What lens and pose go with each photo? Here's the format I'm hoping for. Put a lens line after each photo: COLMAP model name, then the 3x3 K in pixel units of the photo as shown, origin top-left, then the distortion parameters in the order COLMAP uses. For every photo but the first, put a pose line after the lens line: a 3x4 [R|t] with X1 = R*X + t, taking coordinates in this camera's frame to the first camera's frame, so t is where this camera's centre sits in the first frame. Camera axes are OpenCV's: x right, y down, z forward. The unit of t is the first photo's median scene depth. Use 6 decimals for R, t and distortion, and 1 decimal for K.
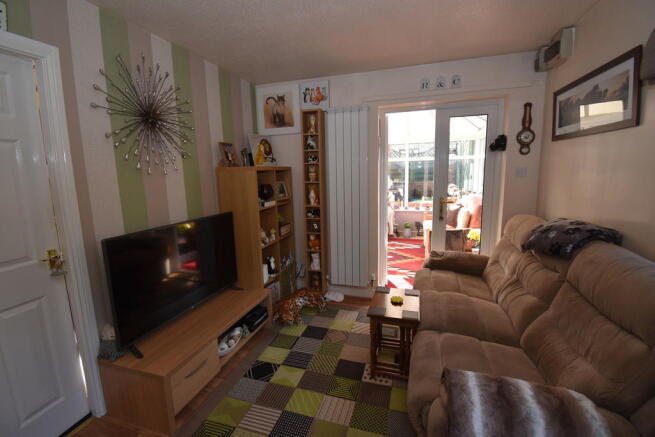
lens RADIAL K [[291.3, 0, 330.0], [0, 291.3, 215.4], [0, 0, 1]] dist [-0.000557, -0.000470]
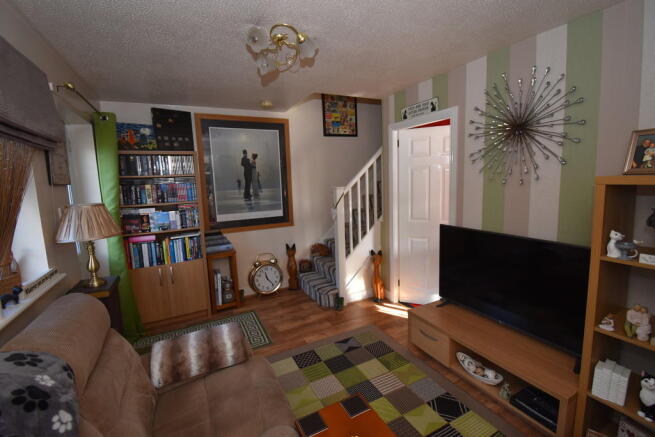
lens RADIAL K [[291.3, 0, 330.0], [0, 291.3, 215.4], [0, 0, 1]] dist [-0.000557, -0.000470]
pose [[-0.707447, 0.138236, -0.693116, 0.614099], [-0.052282, 0.967764, 0.246374, -0.262219], [0.704830, 0.210534, -0.677414, 1.319759]]
